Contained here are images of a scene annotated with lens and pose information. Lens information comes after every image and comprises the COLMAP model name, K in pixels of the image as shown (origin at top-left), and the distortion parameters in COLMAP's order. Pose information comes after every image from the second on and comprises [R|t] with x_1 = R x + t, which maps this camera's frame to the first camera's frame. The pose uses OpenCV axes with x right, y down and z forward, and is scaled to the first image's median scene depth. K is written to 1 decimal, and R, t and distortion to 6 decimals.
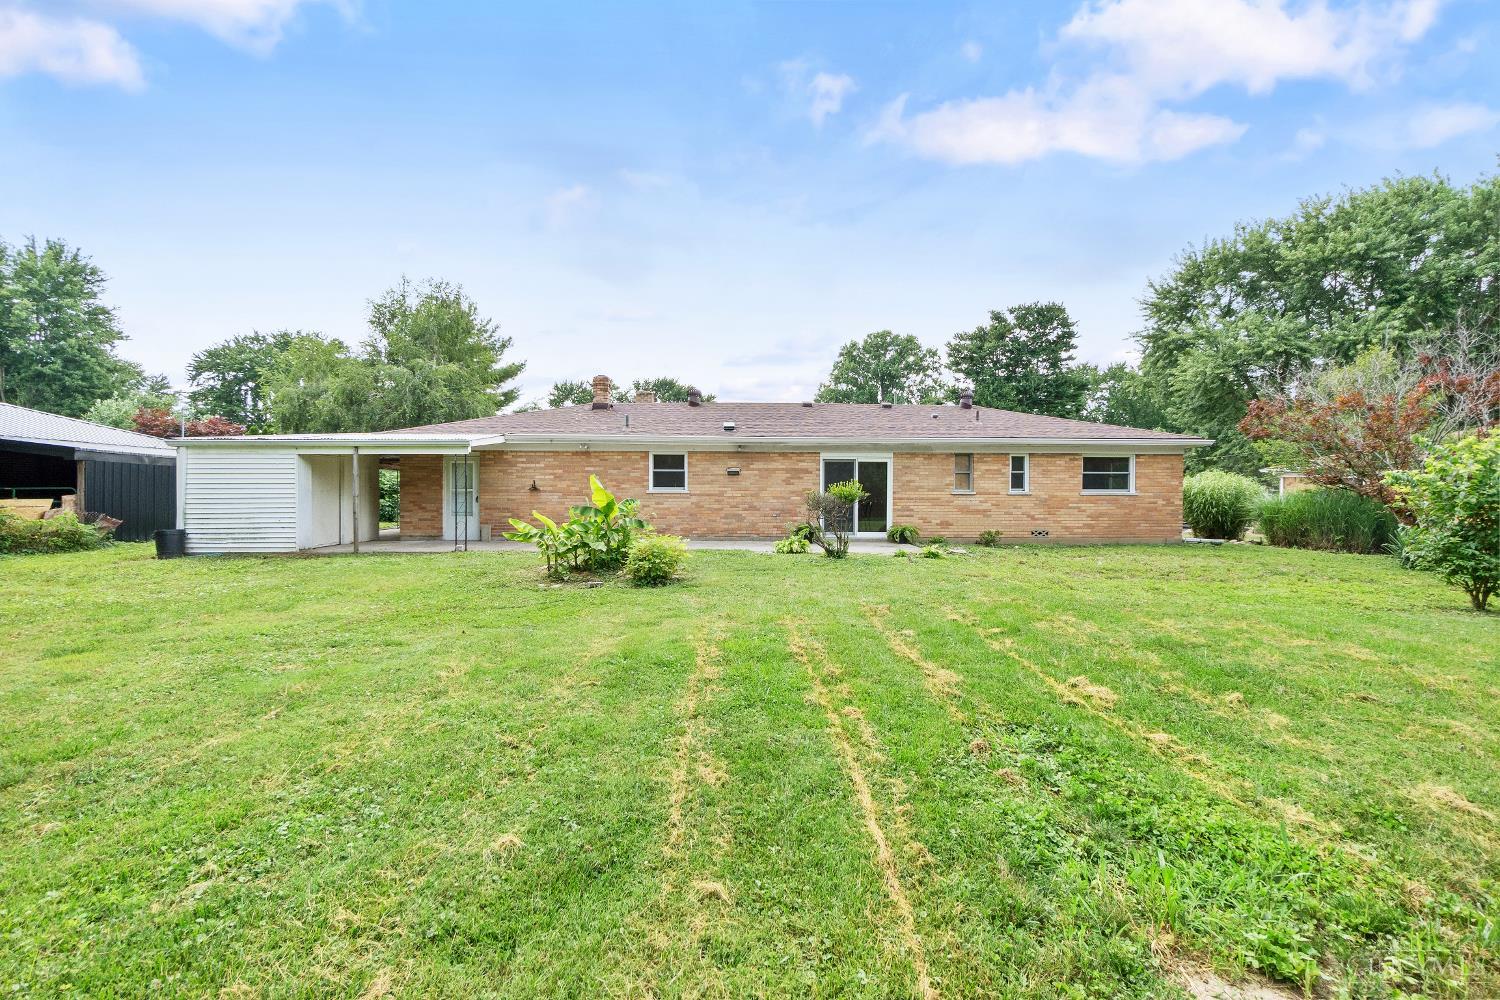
lens RADIAL K [[631.7, 0, 750.0], [0, 631.7, 500.0], [0, 0, 1]] dist [-0.002640, 0.000006]
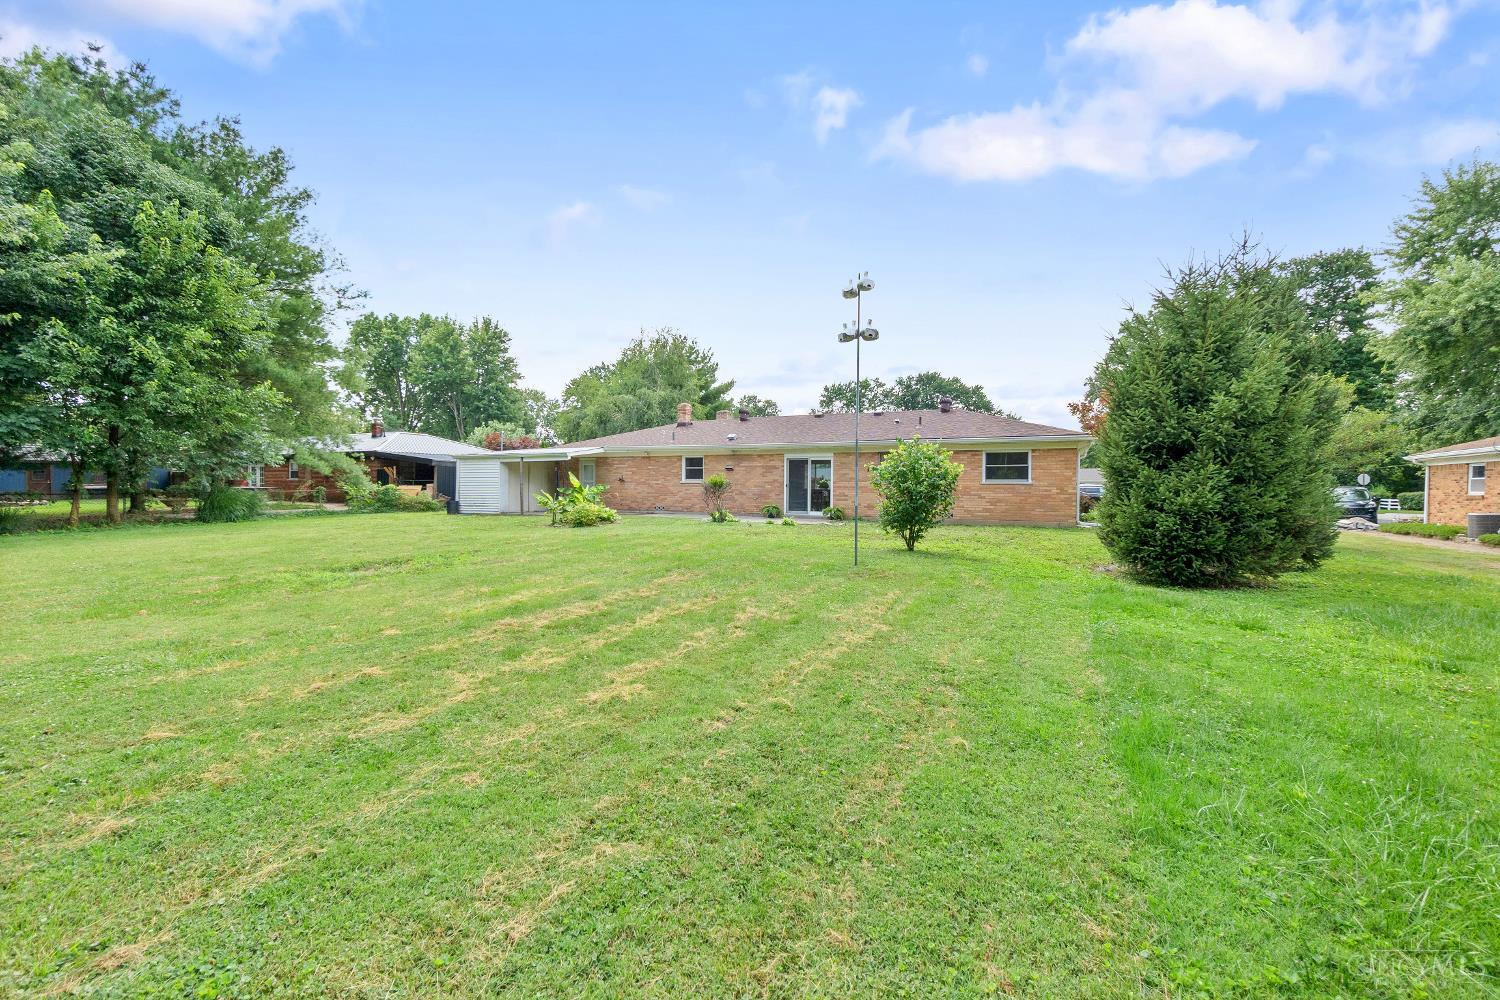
lens RADIAL K [[650.1, 0, 743.6], [0, 650.1, 503.5], [0, 0, 1]] dist [0.000413, 0.000210]
pose [[0.881221, 0.014480, -0.472483, 0.711823], [-0.008546, 0.999855, 0.014704, 0.014497], [0.472628, -0.008919, 0.881217, -0.316349]]
